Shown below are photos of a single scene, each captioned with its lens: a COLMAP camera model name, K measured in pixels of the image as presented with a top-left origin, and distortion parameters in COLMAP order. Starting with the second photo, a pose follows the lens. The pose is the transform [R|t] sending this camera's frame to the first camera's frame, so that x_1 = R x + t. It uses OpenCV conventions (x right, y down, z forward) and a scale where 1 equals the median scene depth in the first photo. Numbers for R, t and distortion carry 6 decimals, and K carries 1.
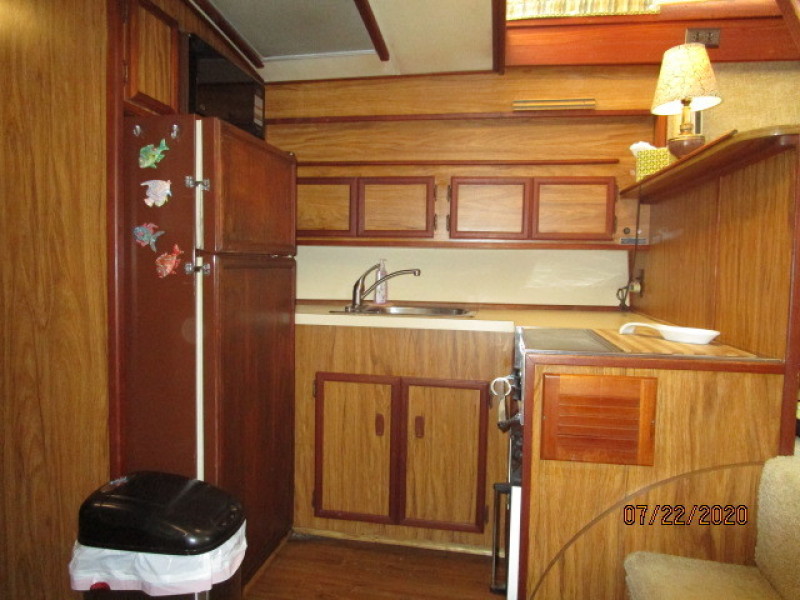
lens RADIAL K [[569.3, 0, 399.4], [0, 569.3, 299.7], [0, 0, 1]] dist [-0.030106, 0.003230]
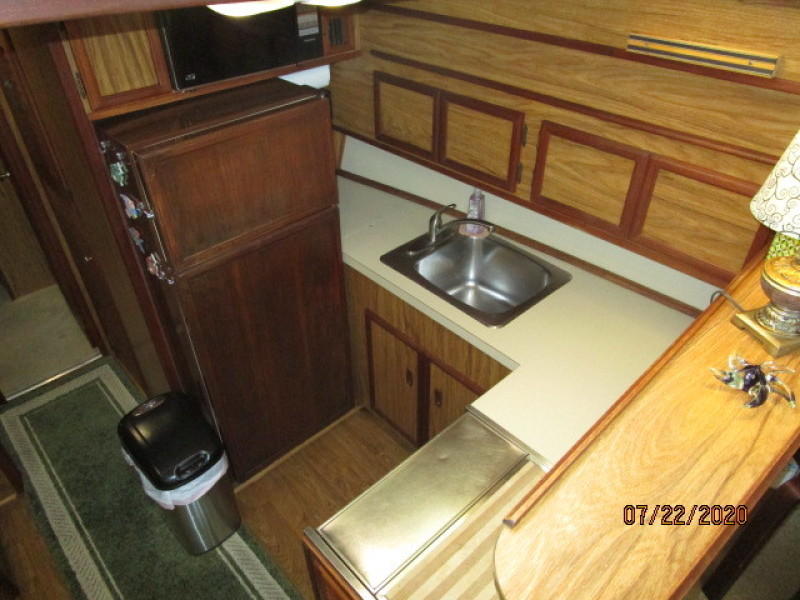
lens RADIAL K [[569.3, 0, 397.9], [0, 569.3, 296.2], [0, 0, 1]] dist [-0.030106, 0.003230]
pose [[0.795341, 0.341257, -0.500975, 0.384427], [-0.009212, 0.833180, 0.552925, -0.434847], [0.606093, -0.435149, 0.665806, 0.353727]]
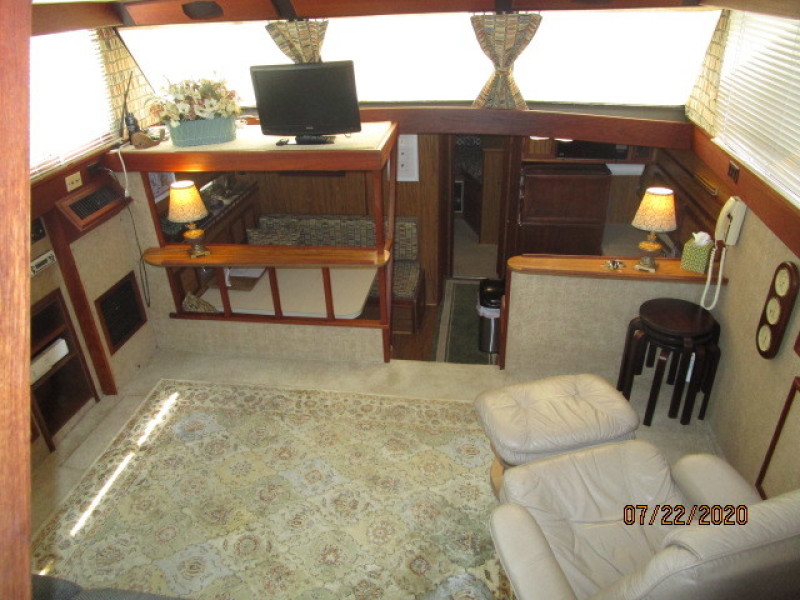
lens RADIAL K [[569.3, 0, 397.7], [0, 569.3, 298.4], [0, 0, 1]] dist [-0.030106, 0.003230]
pose [[0.025394, 0.460591, -0.887249, 1.585389], [-0.030883, 0.887473, 0.459823, -0.689124], [0.999200, 0.015724, 0.036761, 0.192621]]
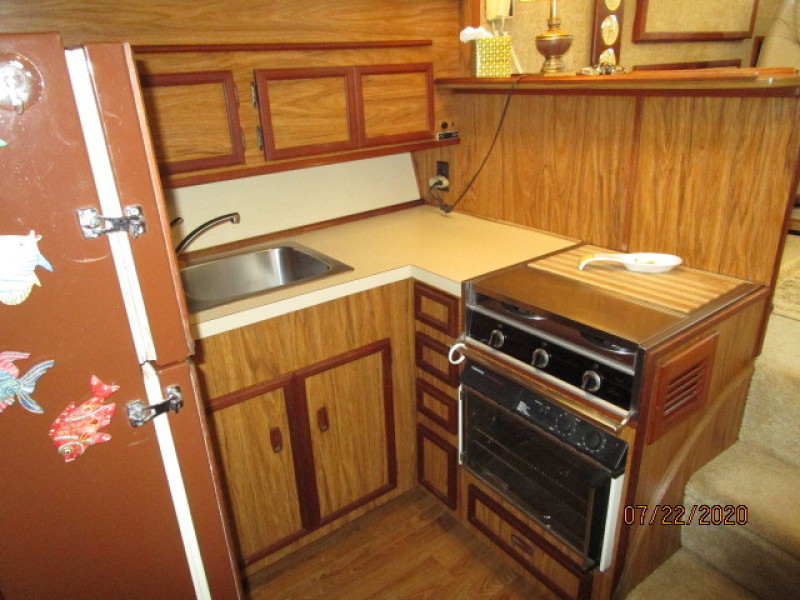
lens RADIAL K [[569.3, 0, 399.2], [0, 569.3, 302.3], [0, 0, 1]] dist [-0.030106, 0.003230]
pose [[0.686369, -0.320638, 0.652754, -0.334069], [0.103294, 0.931443, 0.348919, -0.182127], [-0.719880, -0.172061, 0.672434, 0.388121]]
